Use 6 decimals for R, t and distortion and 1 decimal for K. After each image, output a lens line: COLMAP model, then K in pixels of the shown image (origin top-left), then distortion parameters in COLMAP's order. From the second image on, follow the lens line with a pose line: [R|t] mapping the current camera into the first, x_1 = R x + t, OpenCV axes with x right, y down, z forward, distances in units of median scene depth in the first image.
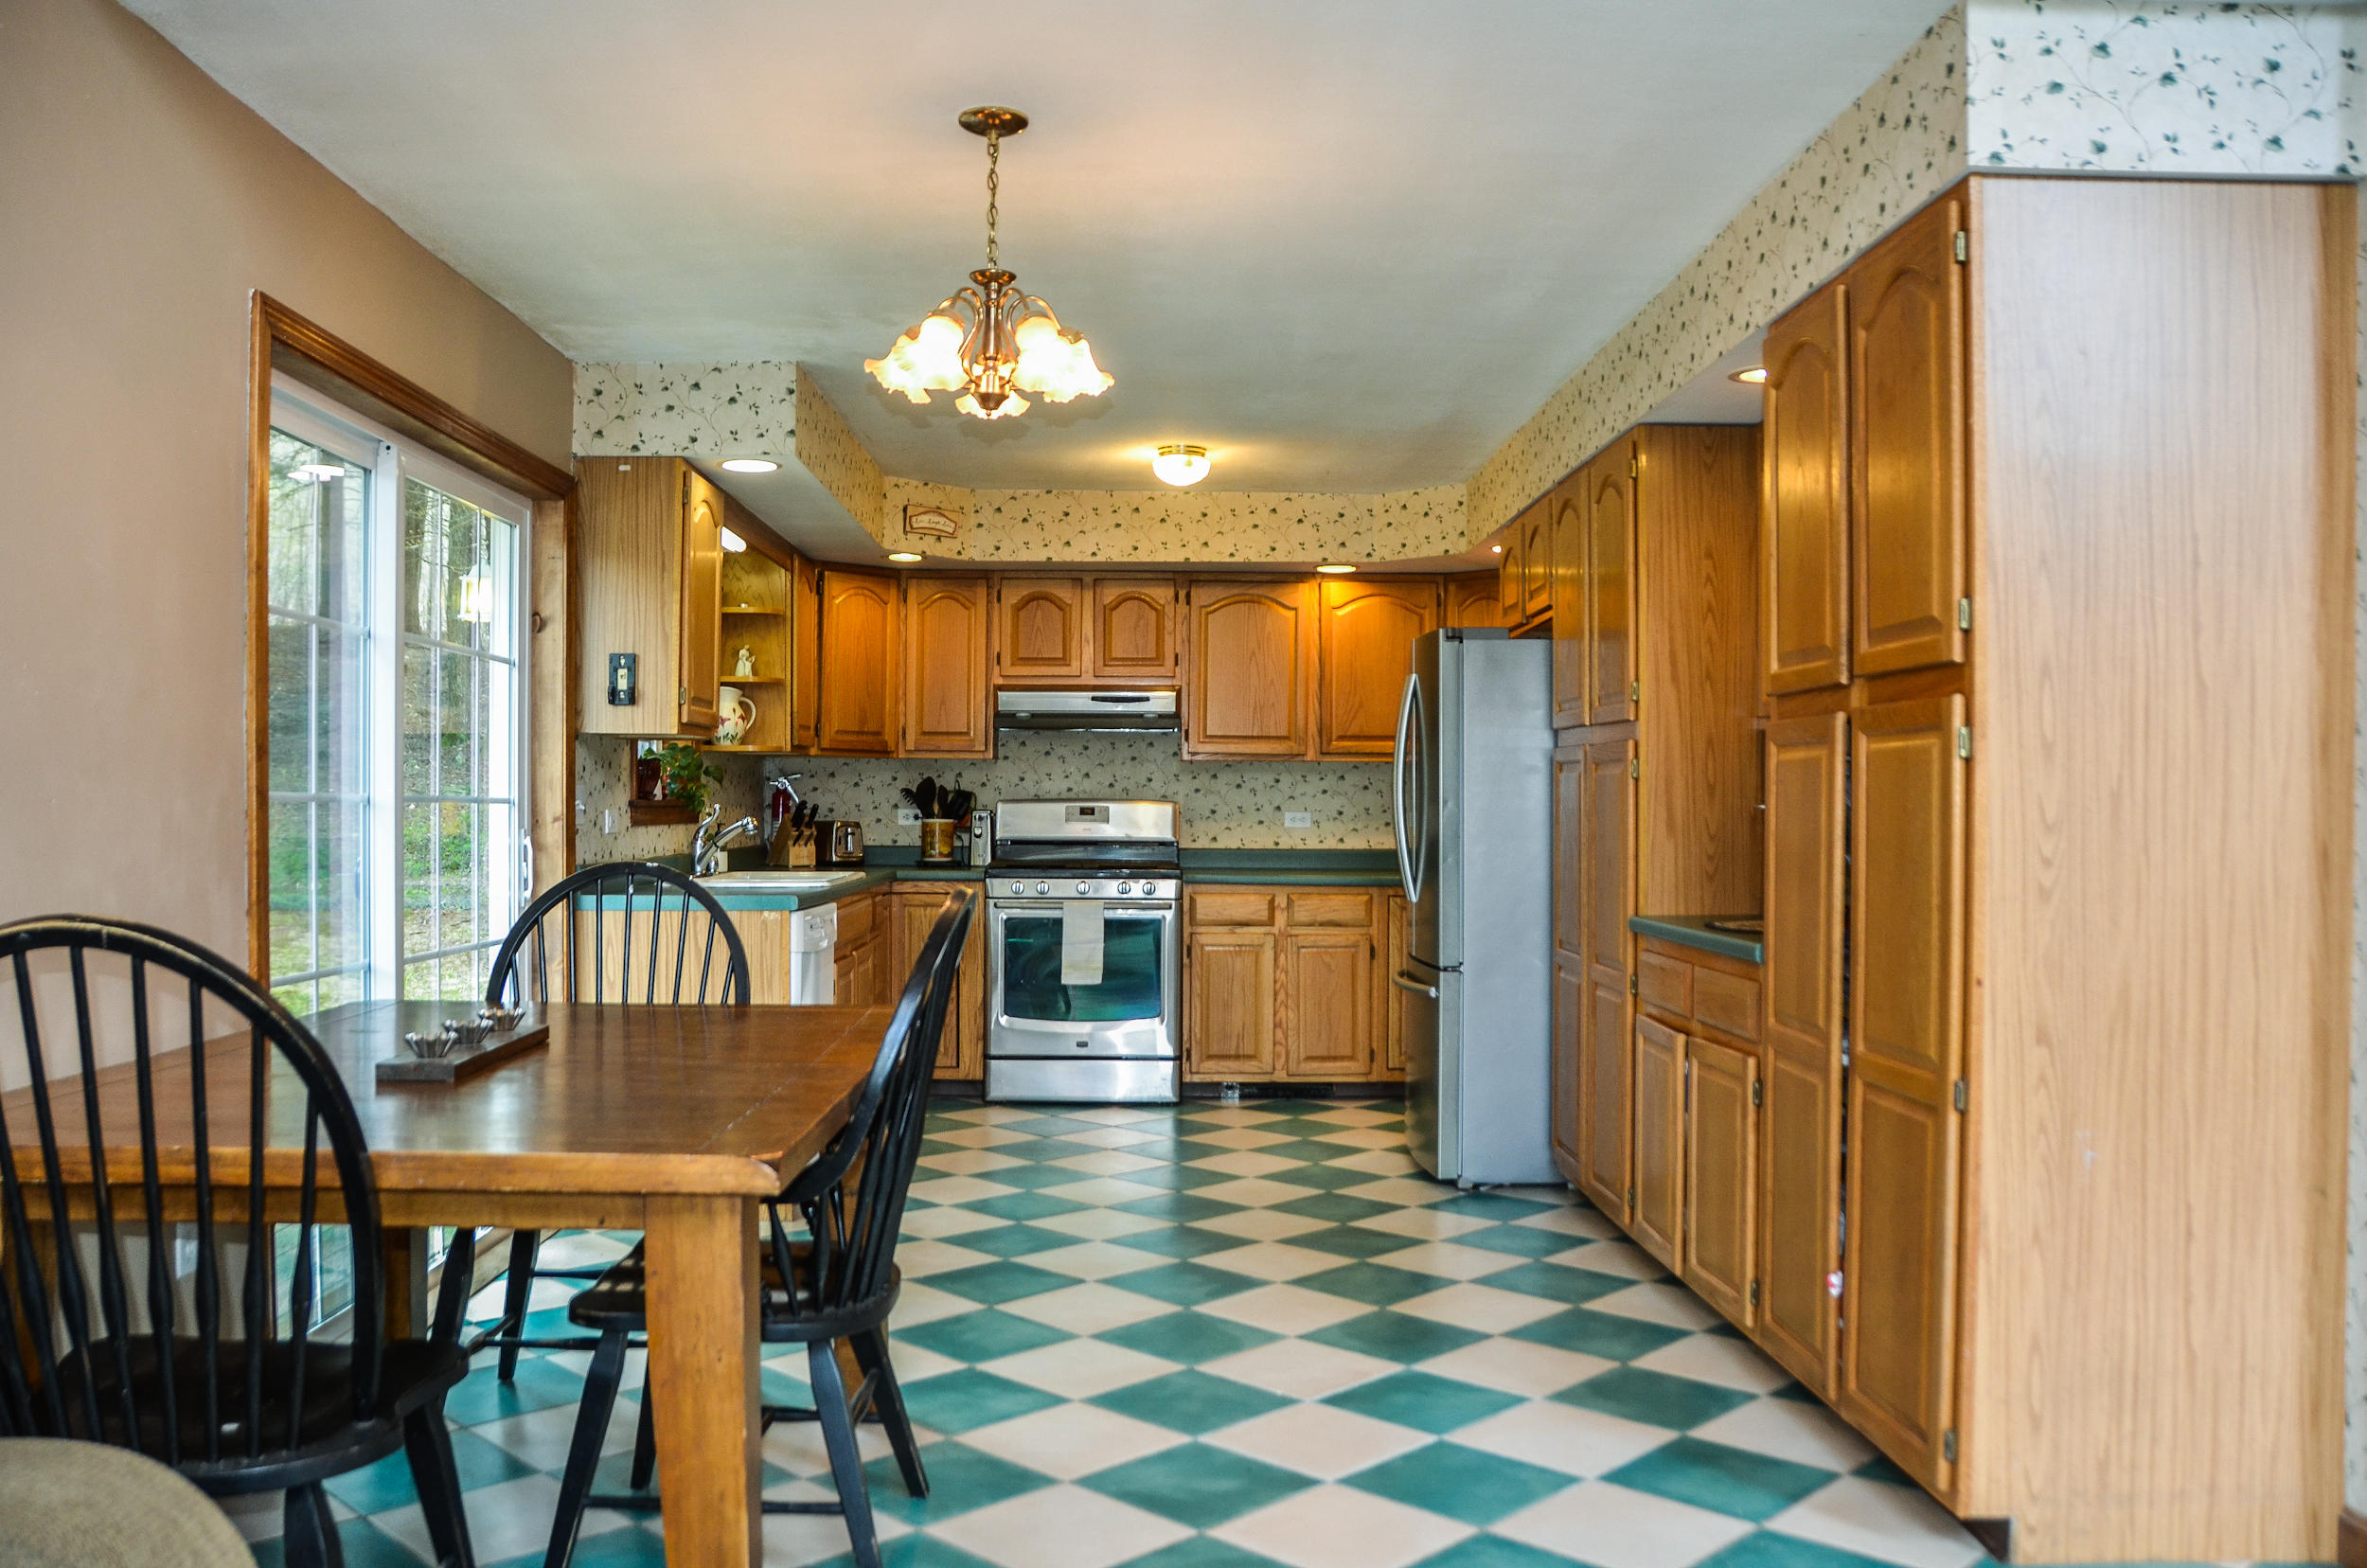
lens RADIAL K [[1894.4, 0, 1171.8], [0, 1894.4, 832.7], [0, 0, 1]] dist [-0.157930, 0.139595]
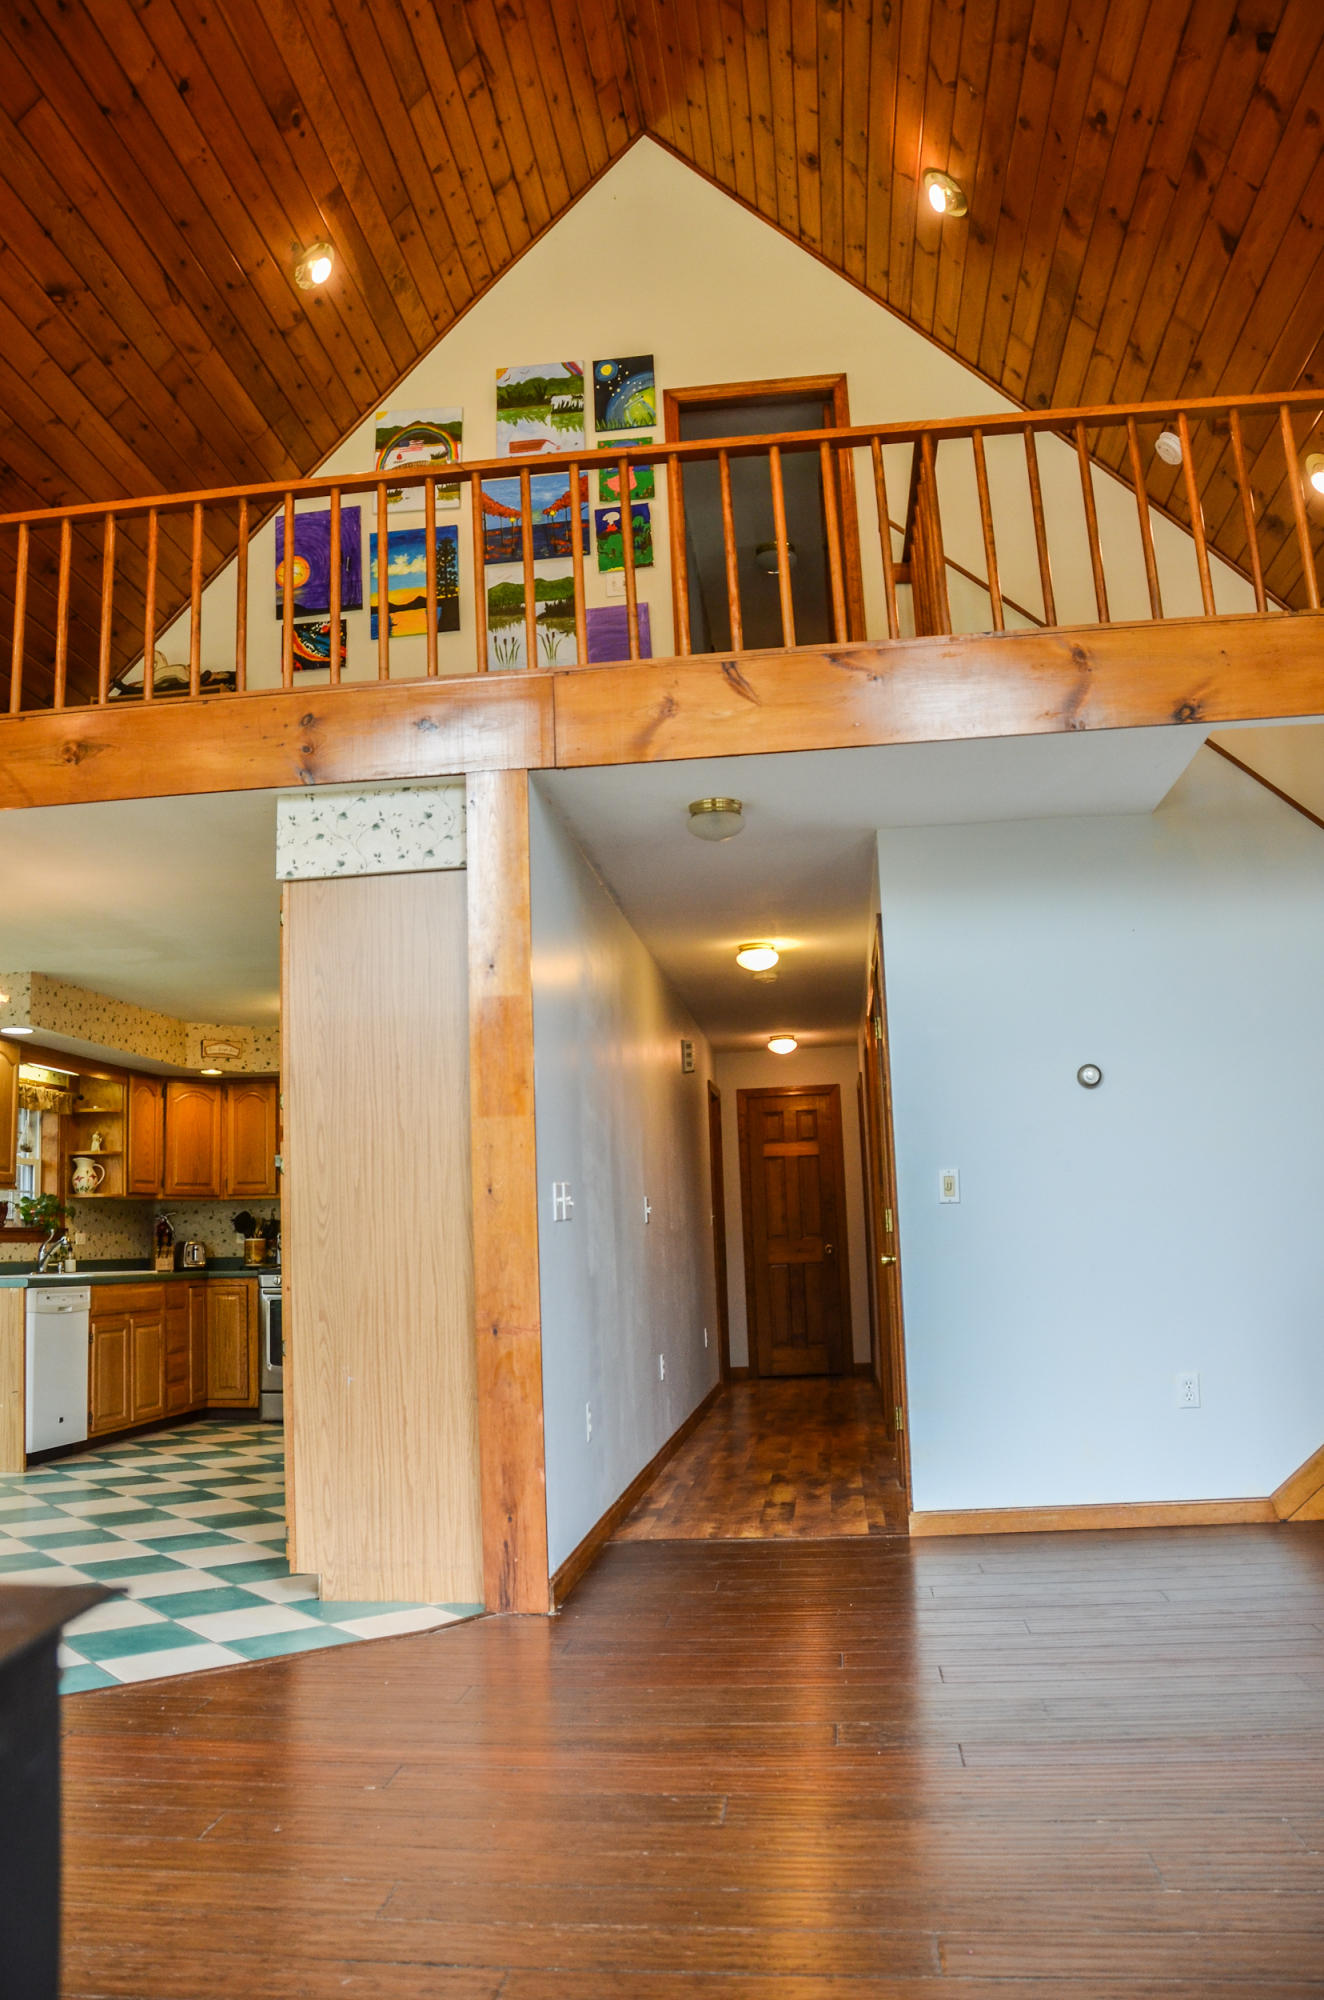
lens RADIAL K [[1540.3, 0, 624.4], [0, 1540.3, 1005.8], [0, 0, 1]] dist [-0.137574, 0.006934]
pose [[0.988368, -0.058591, -0.140342, 0.852450], [0.034698, 0.985346, -0.167002, 0.056166], [0.148071, 0.160190, 0.975917, -0.465925]]
